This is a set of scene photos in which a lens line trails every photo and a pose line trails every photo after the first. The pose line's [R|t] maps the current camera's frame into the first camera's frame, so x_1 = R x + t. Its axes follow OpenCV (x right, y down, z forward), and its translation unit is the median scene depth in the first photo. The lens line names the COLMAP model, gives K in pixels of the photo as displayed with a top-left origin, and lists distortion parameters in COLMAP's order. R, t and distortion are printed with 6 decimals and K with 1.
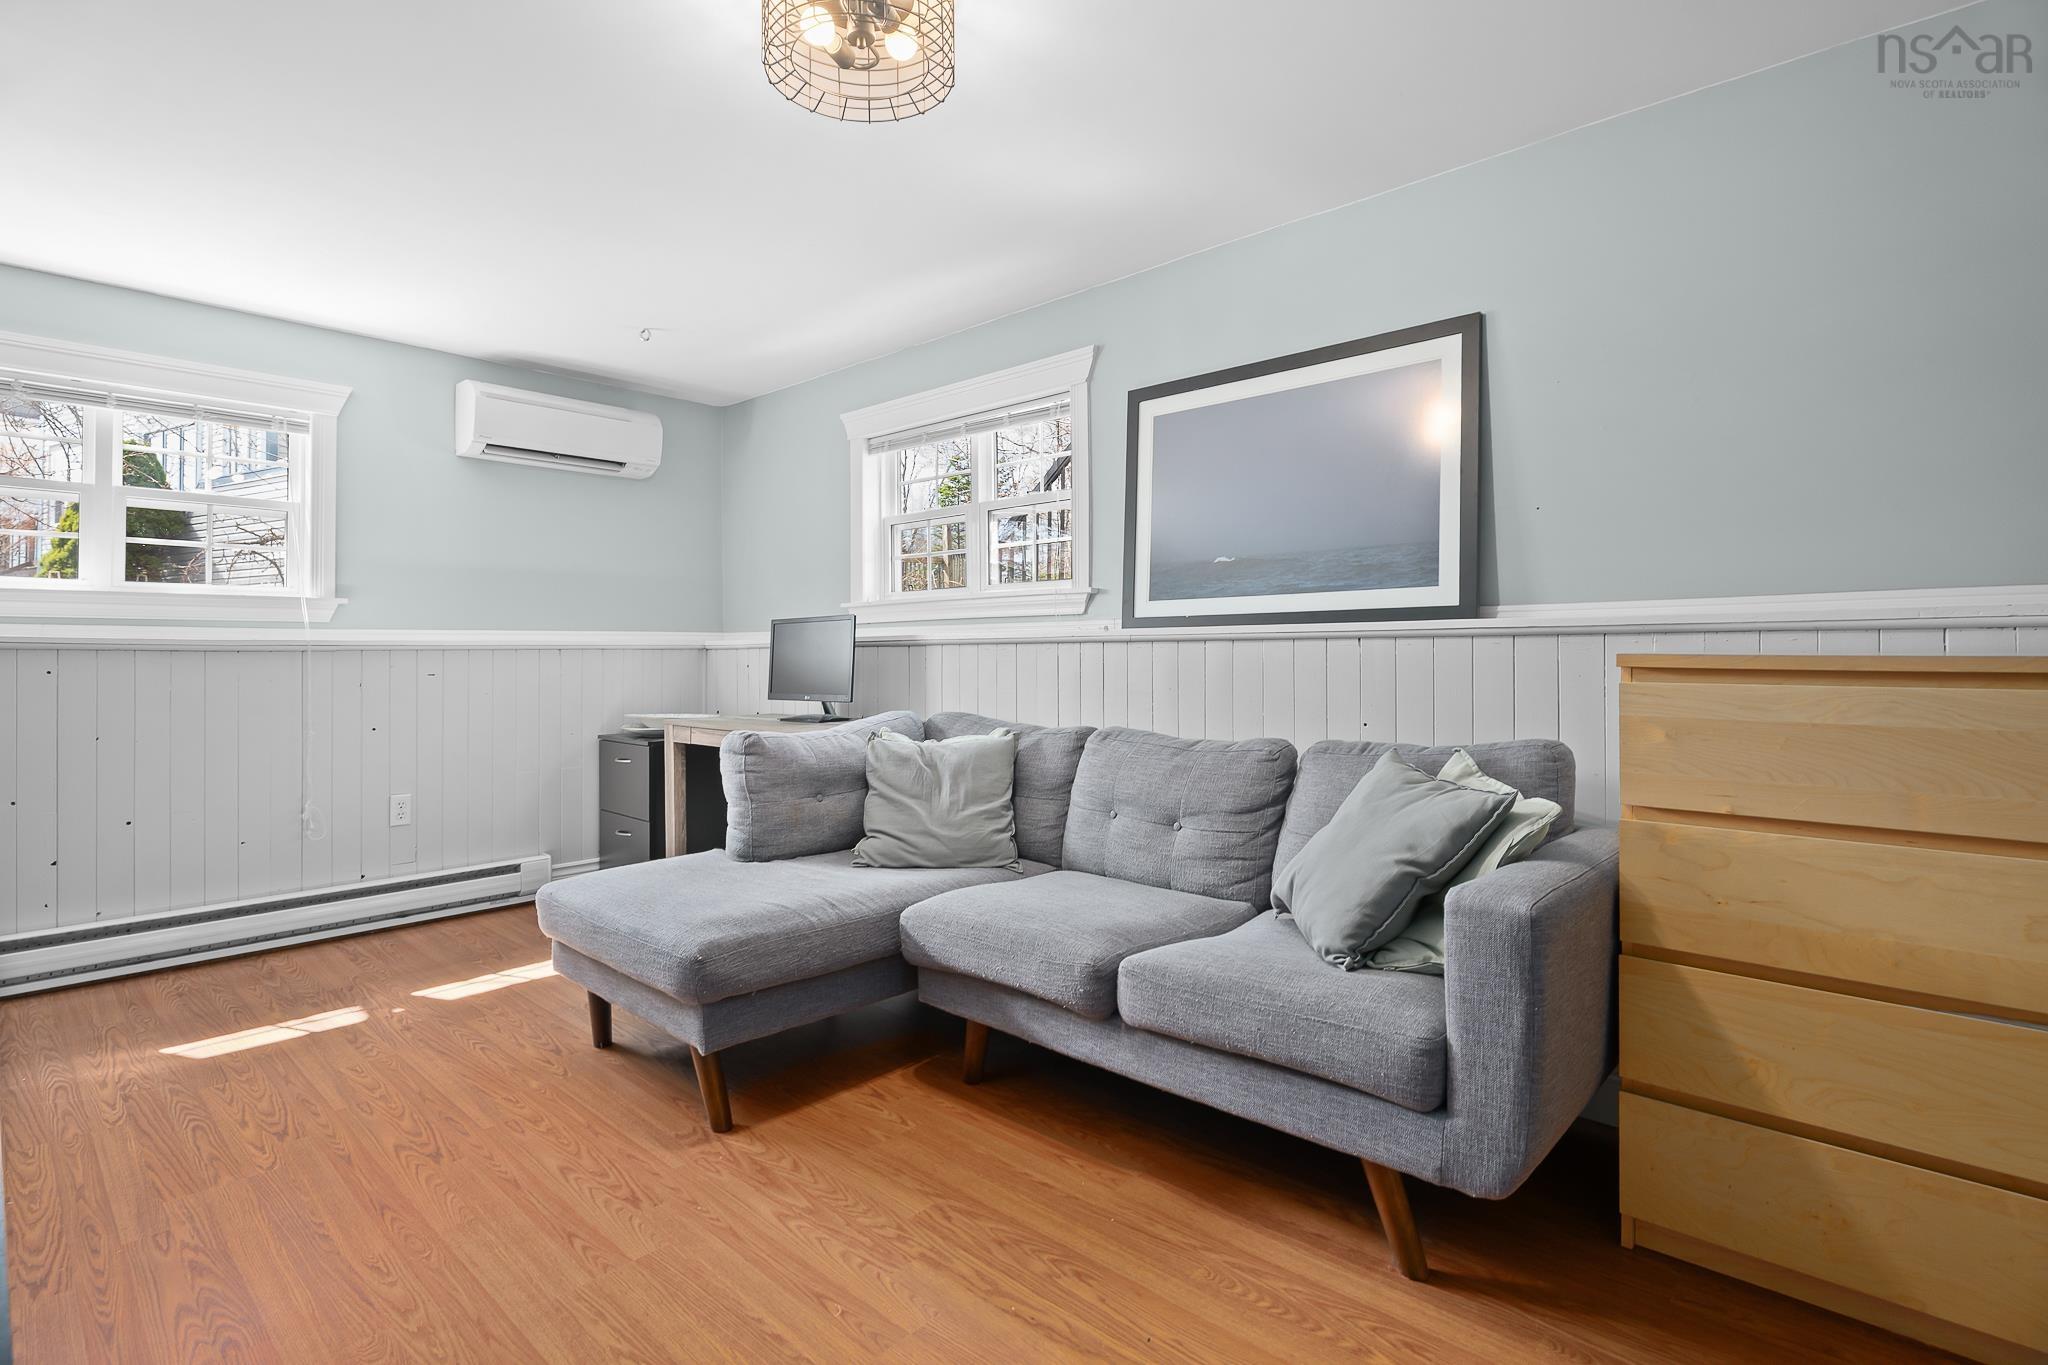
lens RADIAL K [[981.8, 0, 1027.4], [0, 981.8, 648.0], [0, 0, 1]] dist [-0.009231, 0.000893]
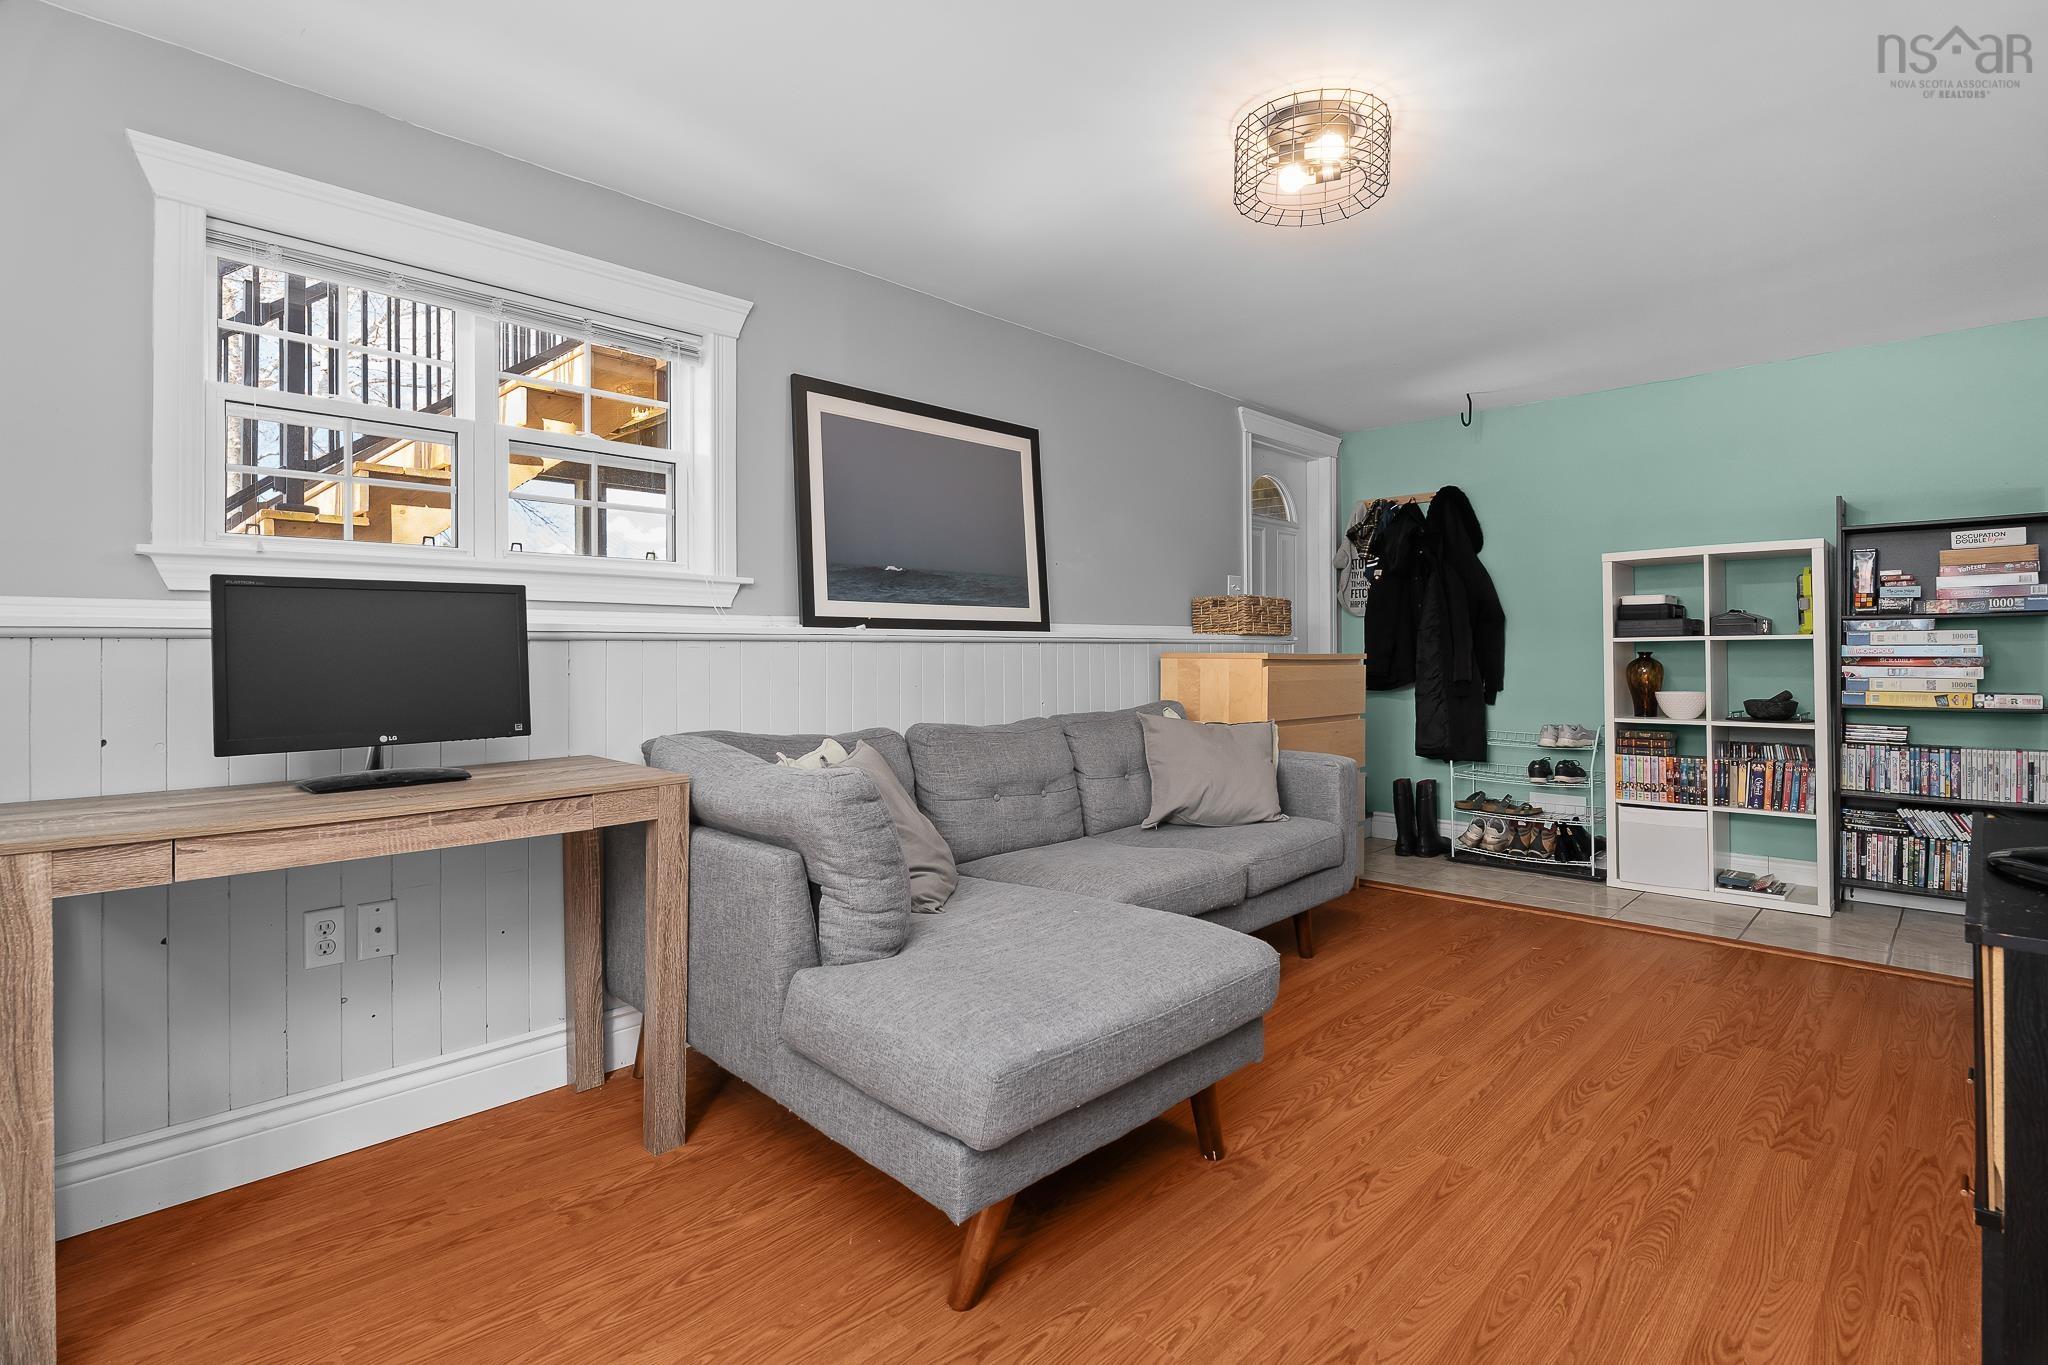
lens RADIAL K [[971.9, 0, 1027.1], [0, 971.9, 657.1], [0, 0, 1]] dist [-0.005103, -0.000744]
pose [[0.035989, 0.004051, 0.999344, -1.340774], [0.002196, 0.999989, -0.004132, 0.020946], [-0.999350, 0.002343, 0.035980, 1.231564]]
